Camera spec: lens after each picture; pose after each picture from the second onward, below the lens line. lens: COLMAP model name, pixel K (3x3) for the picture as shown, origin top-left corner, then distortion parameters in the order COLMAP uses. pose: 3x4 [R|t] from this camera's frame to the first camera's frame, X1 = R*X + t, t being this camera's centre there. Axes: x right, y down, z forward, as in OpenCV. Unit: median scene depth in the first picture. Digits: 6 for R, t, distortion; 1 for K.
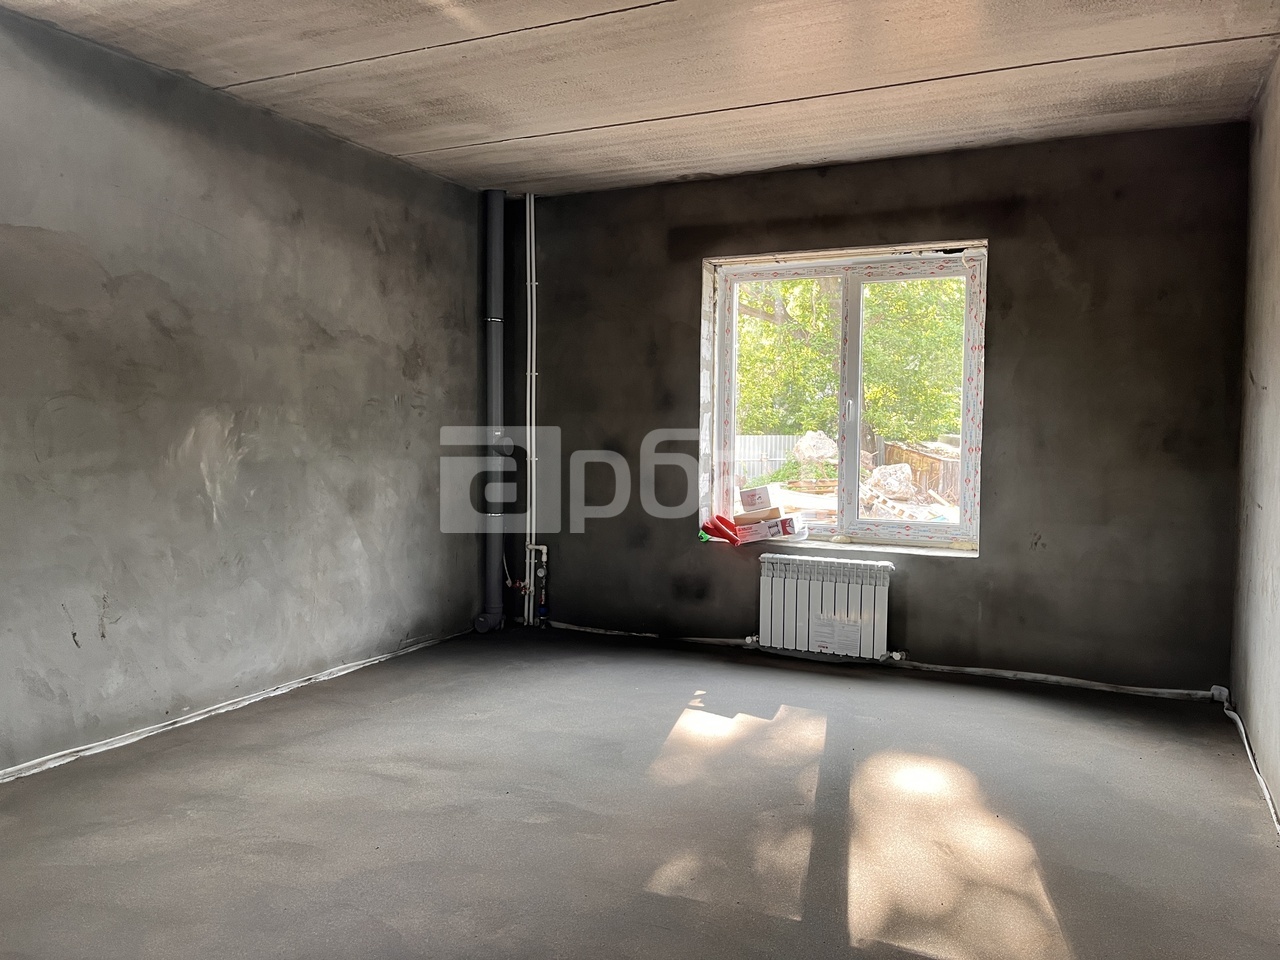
lens RADIAL K [[979.3, 0, 638.0], [0, 979.3, 485.8], [0, 0, 1]] dist [0.051671, -0.069650]
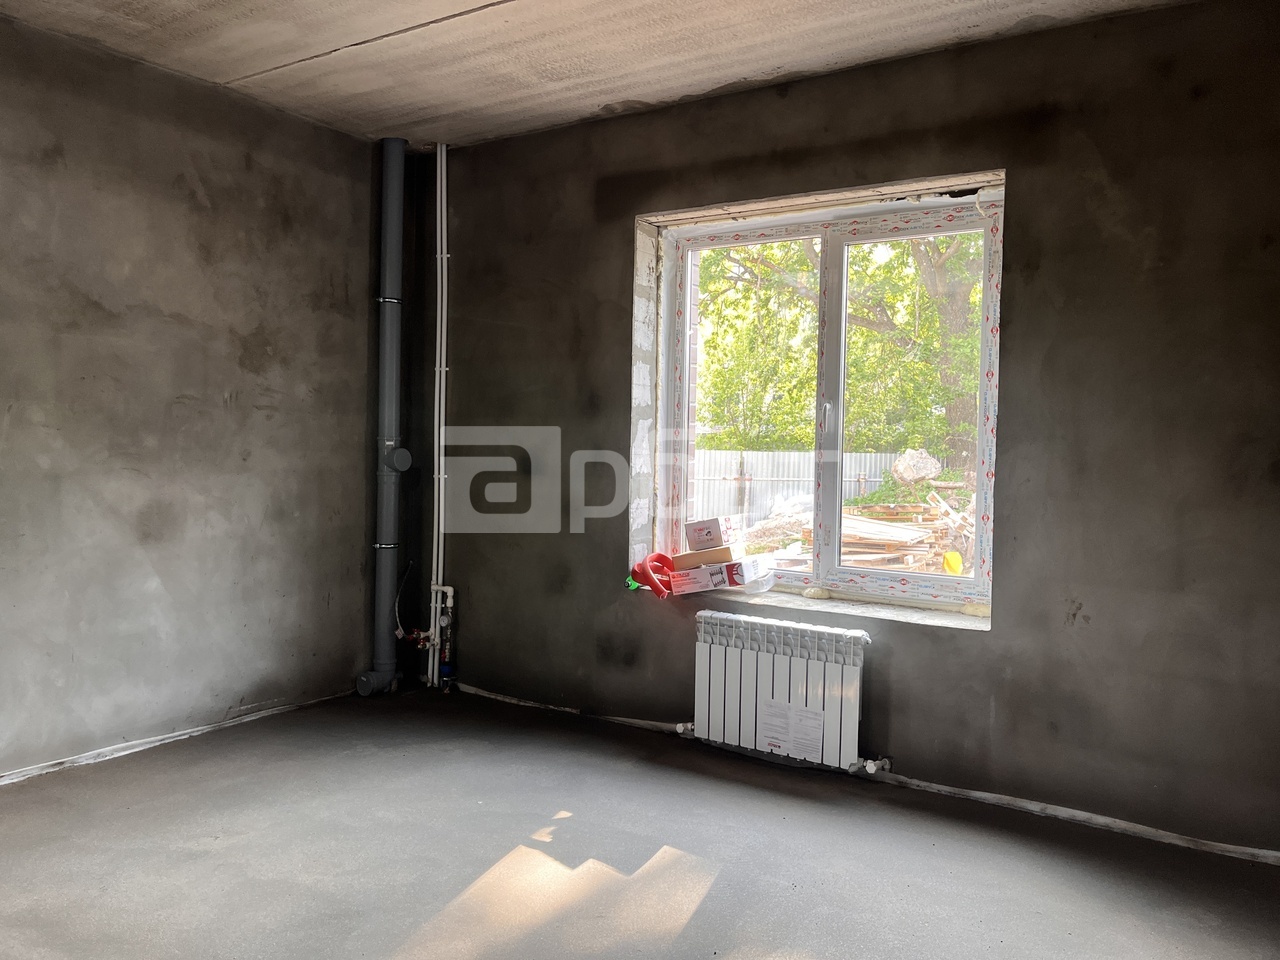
lens RADIAL K [[979.3, 0, 645.3], [0, 979.3, 473.3], [0, 0, 1]] dist [0.051671, -0.069650]
pose [[0.991289, 0.016398, -0.130680, 0.200679], [-0.020238, 0.999400, -0.028106, -0.013494], [0.130141, 0.030506, 0.991026, 0.292225]]
